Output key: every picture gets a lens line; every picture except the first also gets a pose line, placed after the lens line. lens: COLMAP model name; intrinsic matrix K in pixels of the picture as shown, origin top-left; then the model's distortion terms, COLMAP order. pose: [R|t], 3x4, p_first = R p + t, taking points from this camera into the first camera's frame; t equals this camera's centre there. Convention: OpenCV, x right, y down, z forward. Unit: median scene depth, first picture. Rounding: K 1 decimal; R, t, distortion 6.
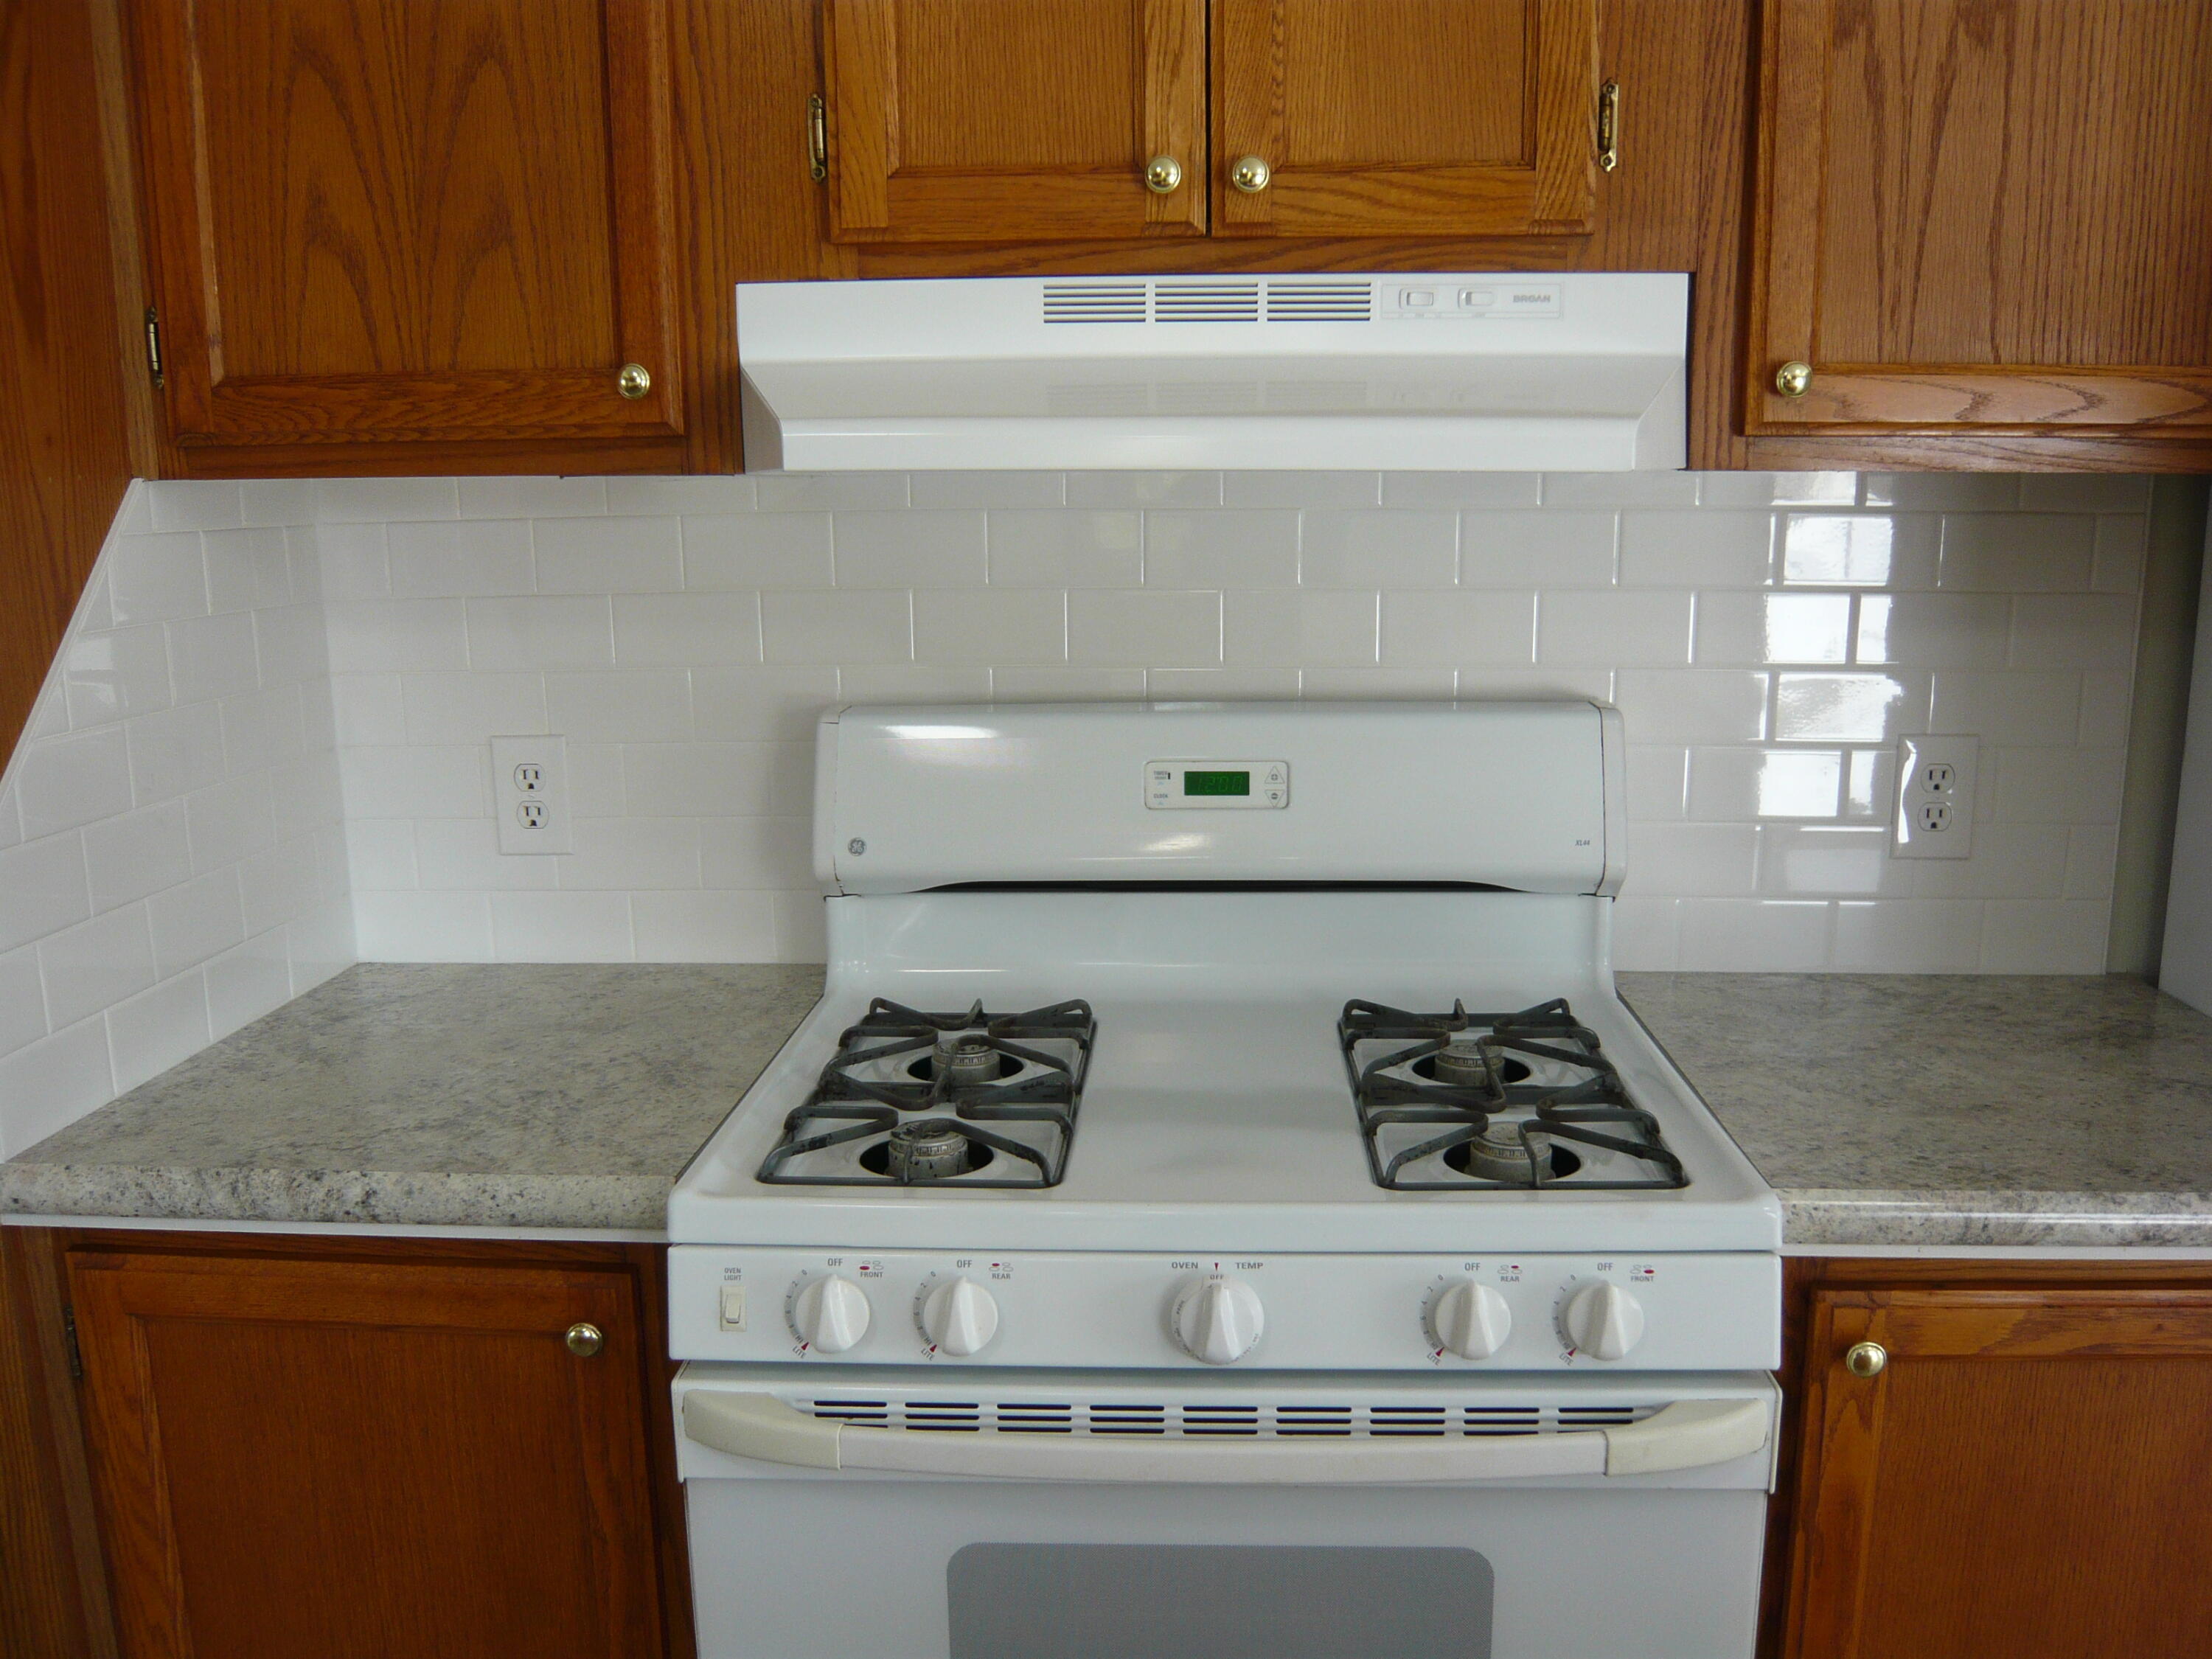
lens RADIAL K [[1792.3, 0, 1105.7], [0, 1792.3, 853.1], [0, 0, 1]] dist [-0.070804, 0.003943]
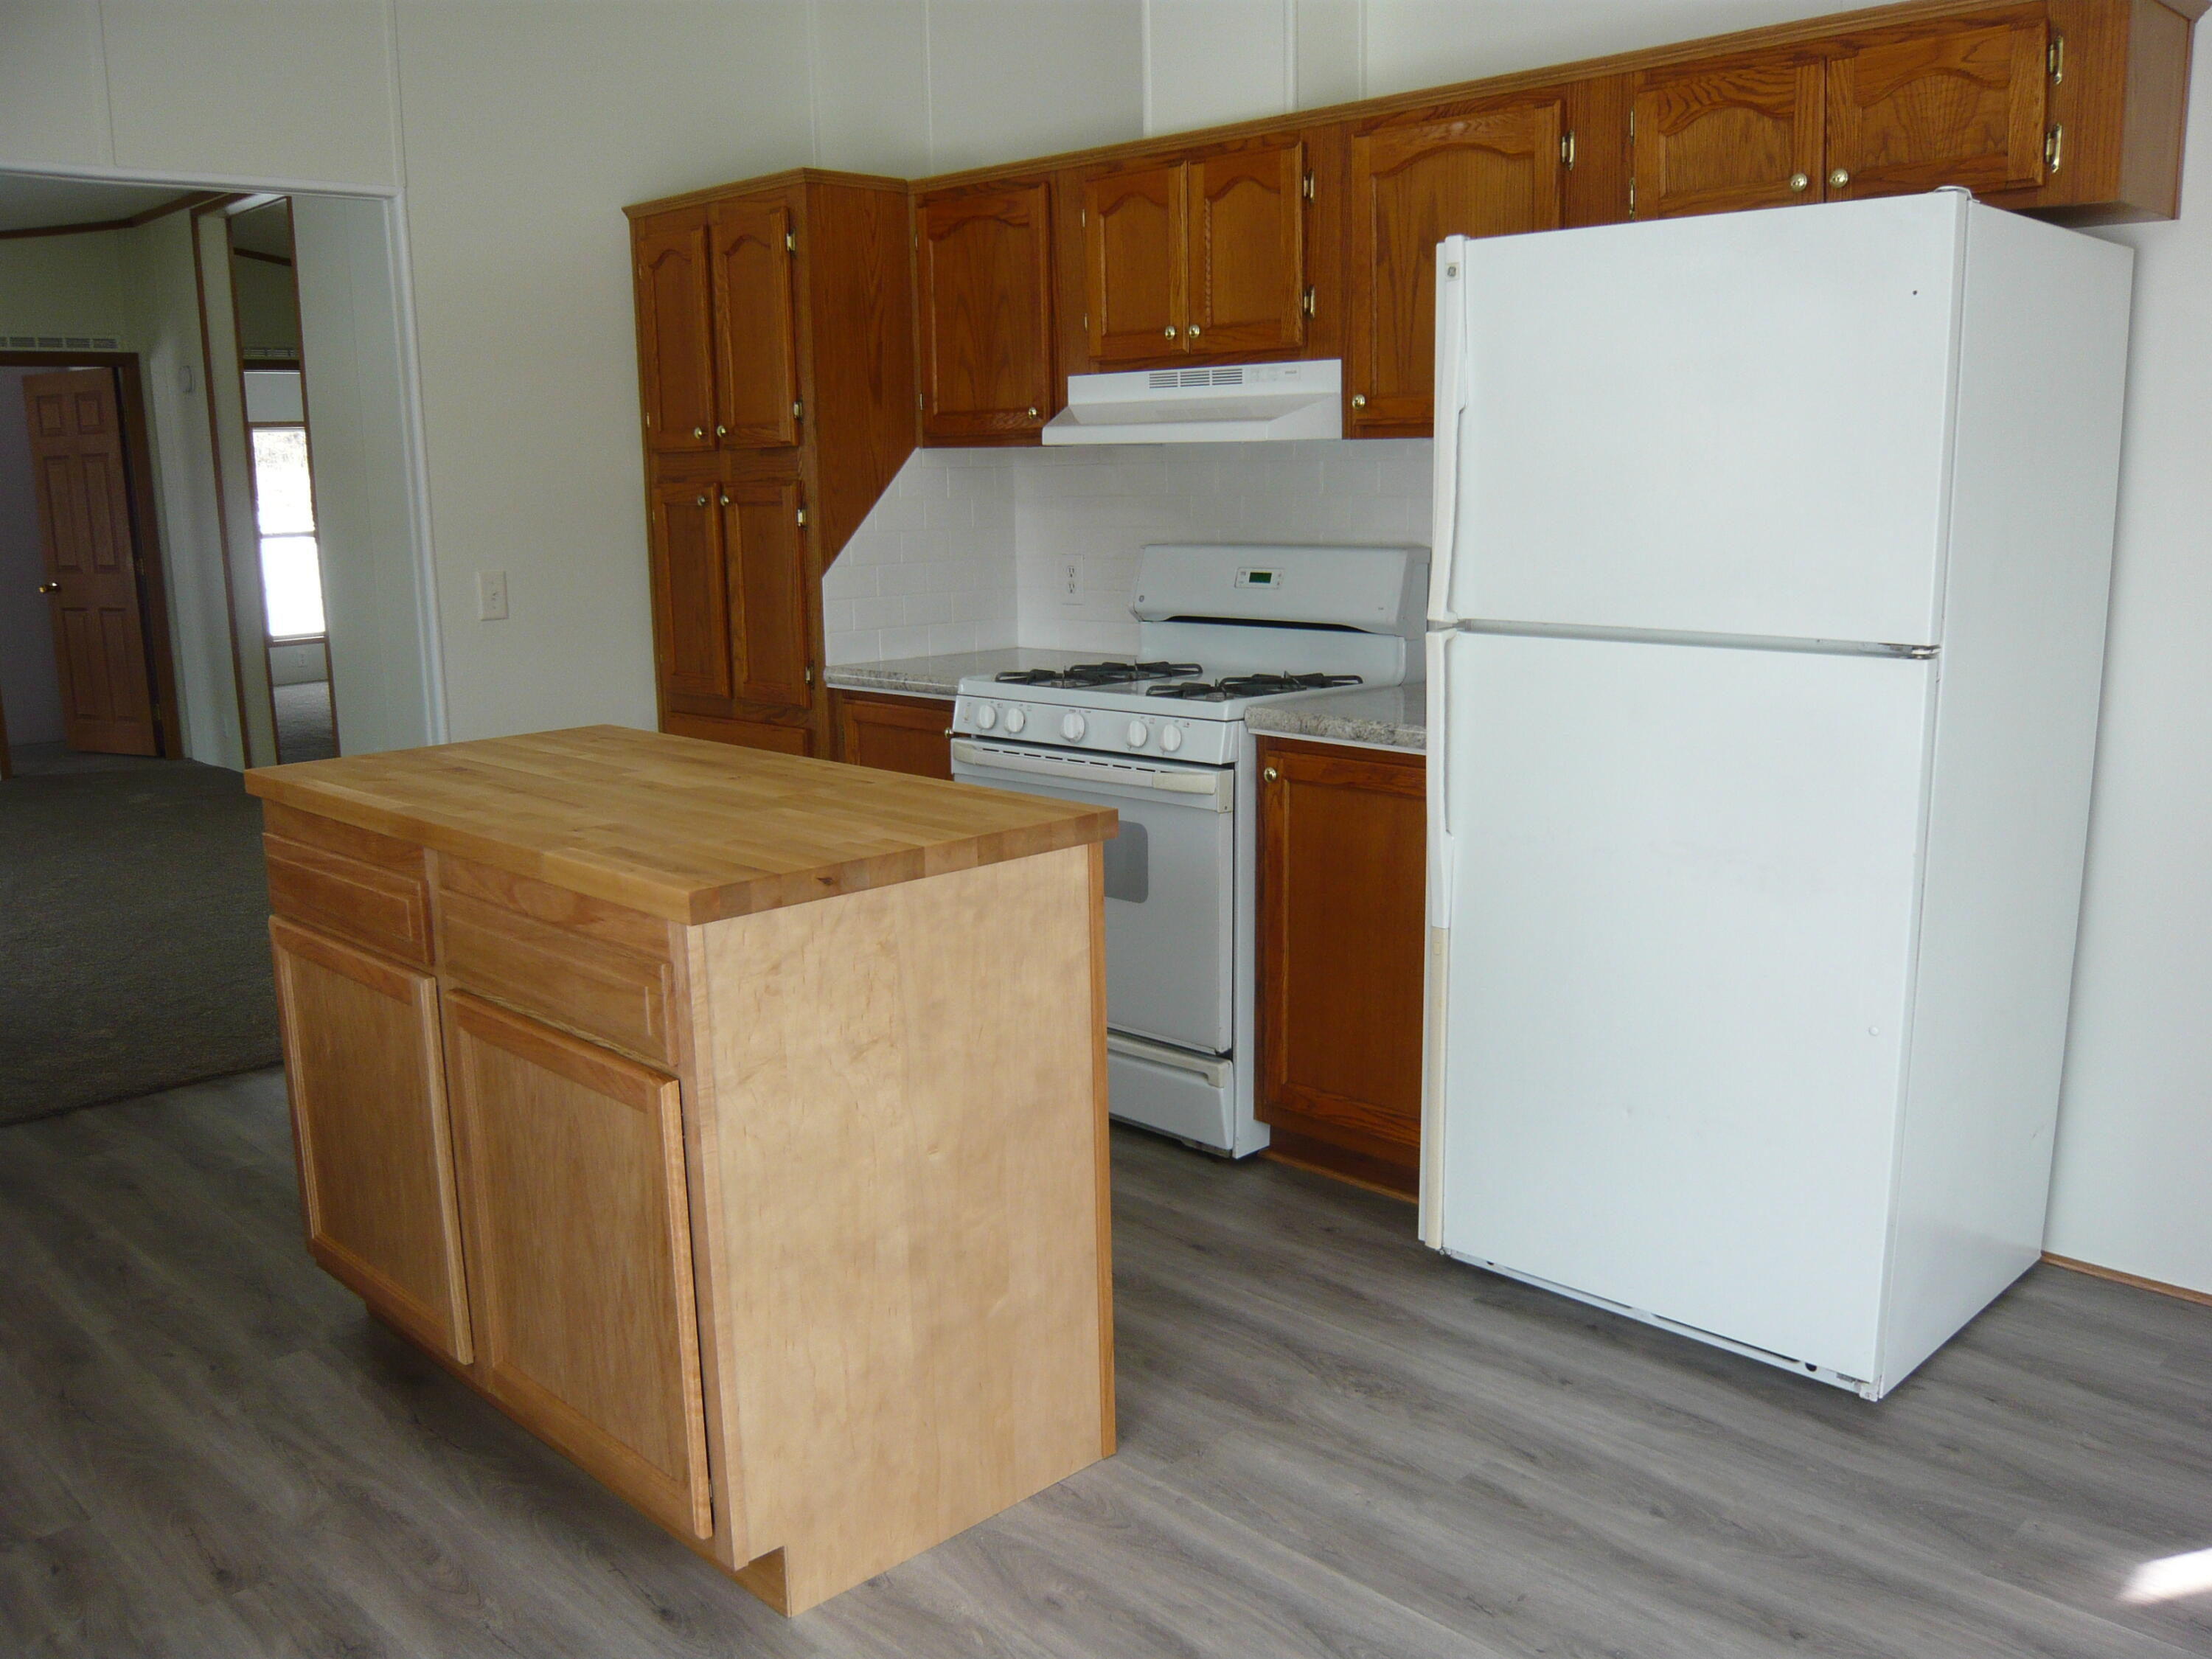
lens RADIAL K [[1878.5, 0, 1106.0], [0, 1878.5, 829.5], [0, 0, 1]] dist [-0.078996, 0.004333]
pose [[0.746639, 0.121194, -0.654096, 1.816661], [-0.120976, 0.991606, 0.045638, 0.233236], [0.654137, 0.045055, 0.755033, -1.108879]]
